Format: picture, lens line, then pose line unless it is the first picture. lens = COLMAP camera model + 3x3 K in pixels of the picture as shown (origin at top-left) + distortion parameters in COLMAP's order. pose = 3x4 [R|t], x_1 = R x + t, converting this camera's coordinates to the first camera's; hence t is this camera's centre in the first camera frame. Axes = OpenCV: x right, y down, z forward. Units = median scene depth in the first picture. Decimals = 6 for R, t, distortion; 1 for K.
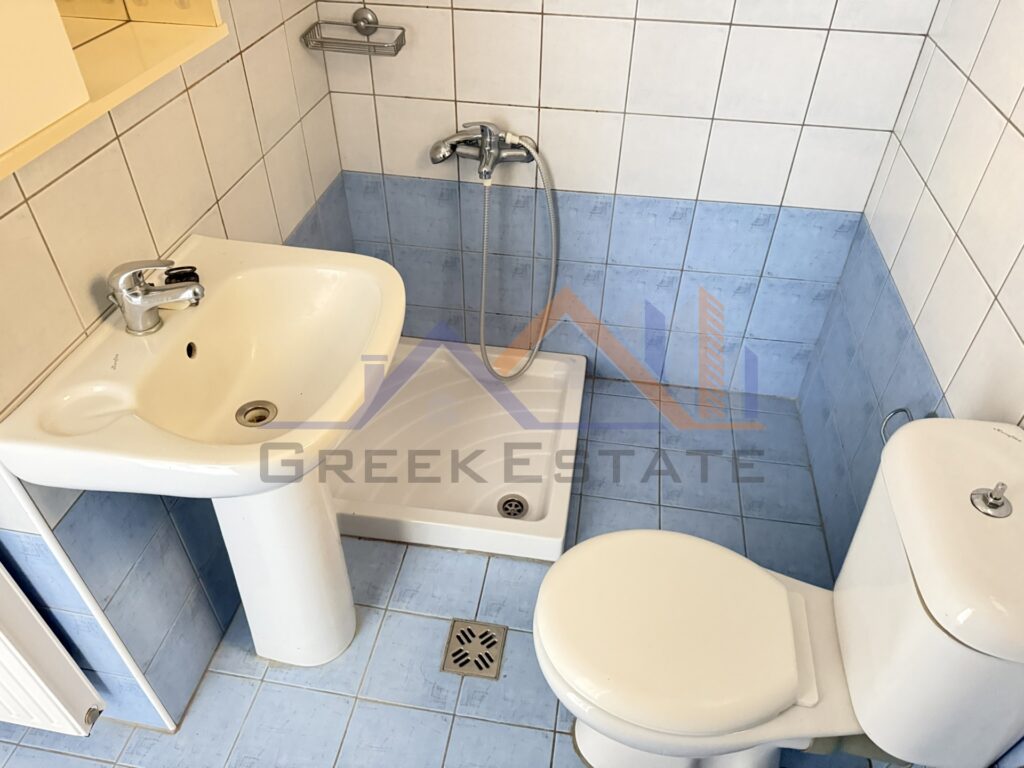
lens RADIAL K [[723.8, 0, 507.9], [0, 723.8, 387.9], [0, 0, 1]] dist [0.085317, -0.093894]
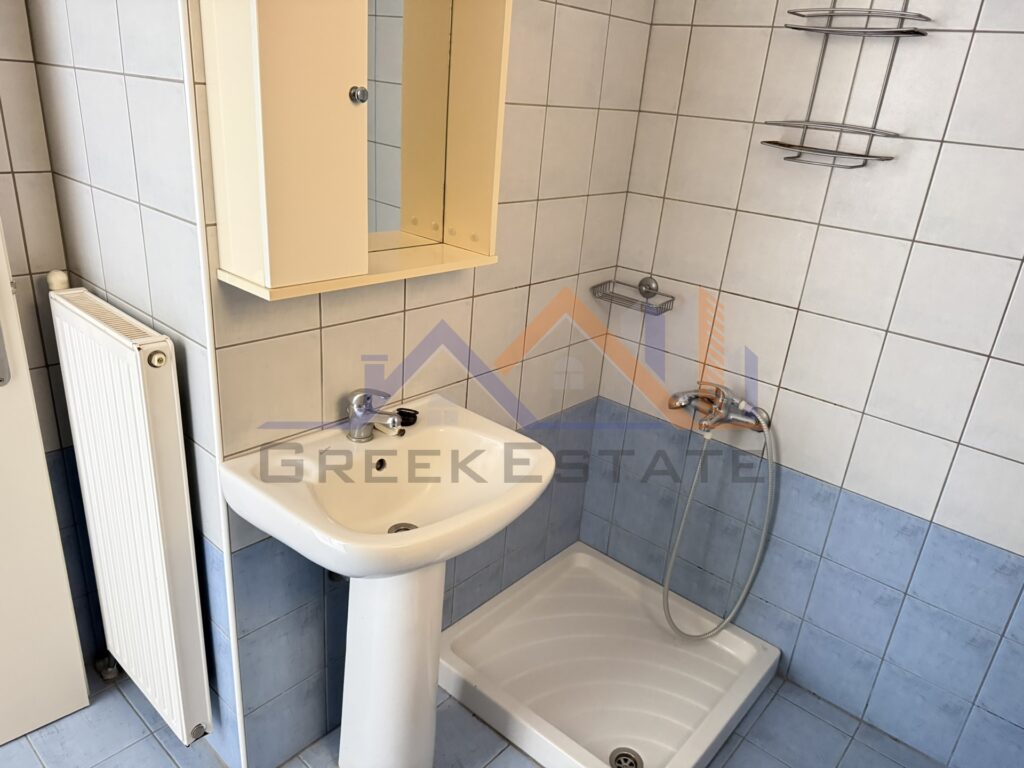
lens RADIAL K [[725.8, 0, 507.7], [0, 725.8, 383.5], [0, 0, 1]] dist [0.051168, -0.061558]
pose [[0.843887, 0.250955, -0.474211, 0.208152], [-0.400926, 0.882311, -0.246549, 0.030272], [0.356529, 0.398183, 0.845185, -0.035195]]
